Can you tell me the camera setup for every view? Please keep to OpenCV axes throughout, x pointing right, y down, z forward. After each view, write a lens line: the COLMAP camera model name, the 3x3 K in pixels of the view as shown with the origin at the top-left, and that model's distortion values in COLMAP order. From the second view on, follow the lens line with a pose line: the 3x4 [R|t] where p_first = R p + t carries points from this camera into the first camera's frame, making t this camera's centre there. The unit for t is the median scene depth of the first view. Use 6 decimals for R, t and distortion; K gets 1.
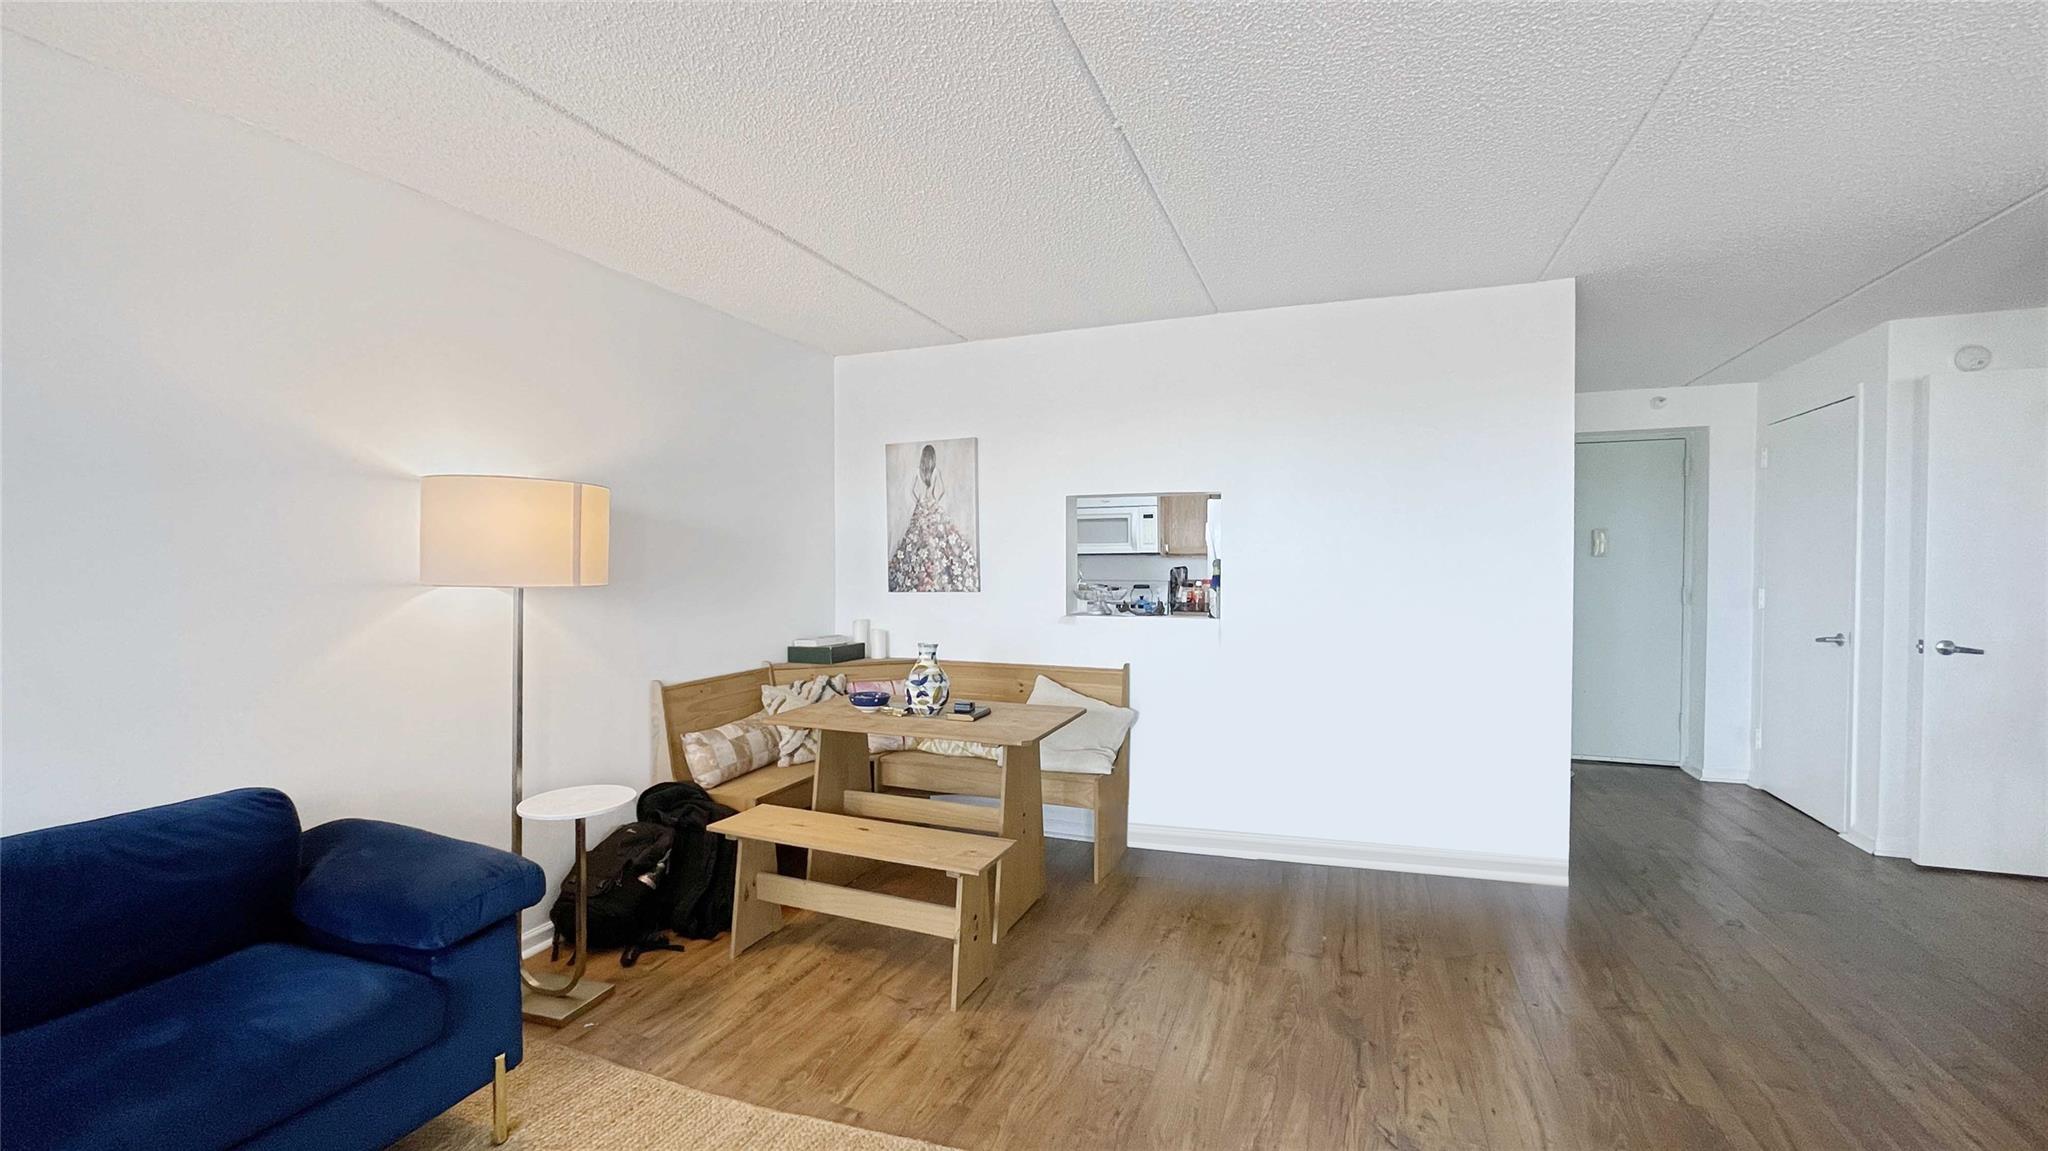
lens RADIAL K [[840.6, 0, 1015.9], [0, 840.6, 578.3], [0, 0, 1]] dist [-0.002660, -0.000770]
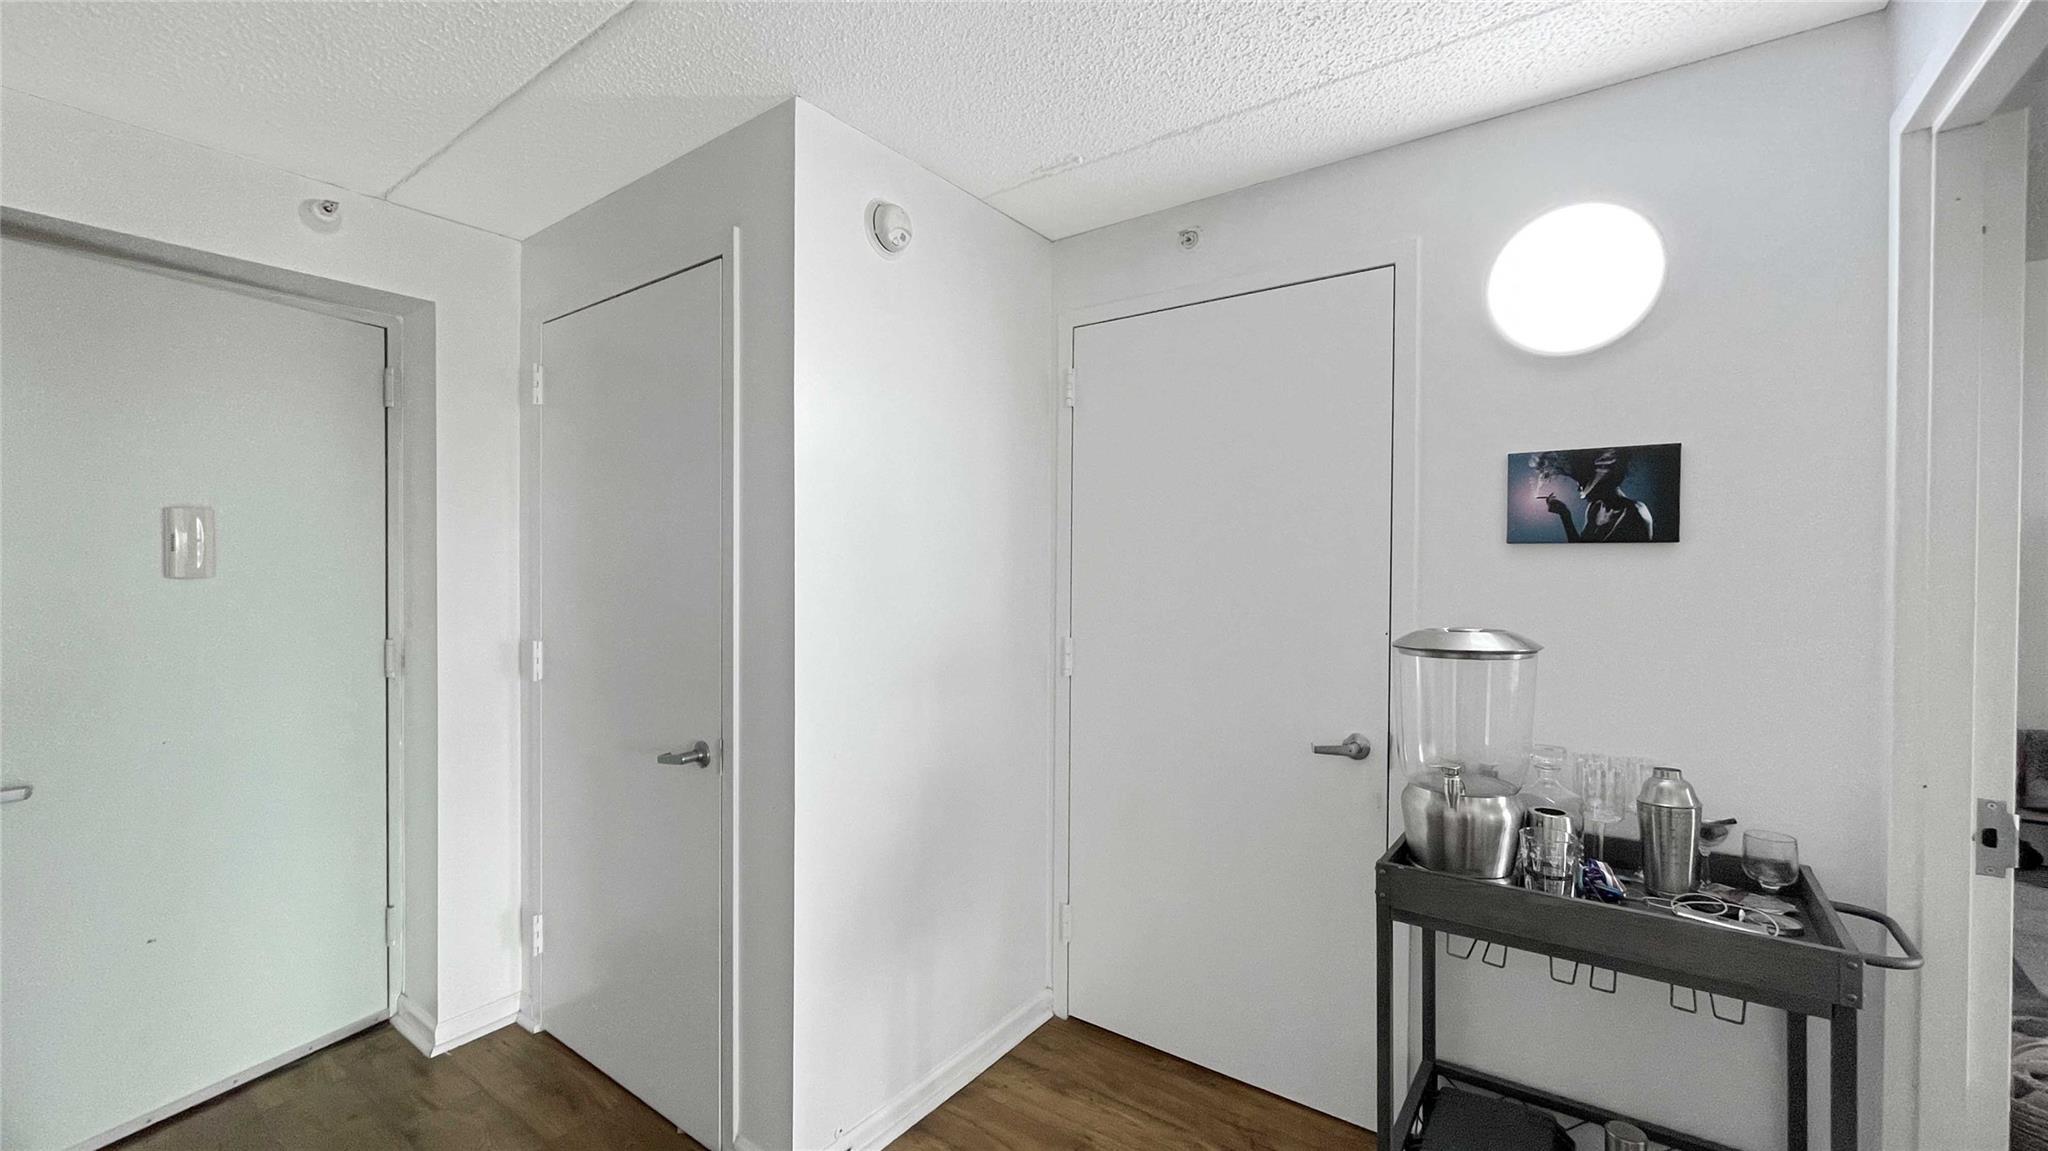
lens RADIAL K [[840.6, 0, 1021.5], [0, 840.6, 576.6], [0, 0, 1]] dist [-0.002660, -0.000770]
pose [[0.254324, -0.009840, 0.967069, 0.578352], [0.015558, 0.999860, 0.006082, -0.031721], [-0.966994, 0.013499, 0.254441, 0.719032]]
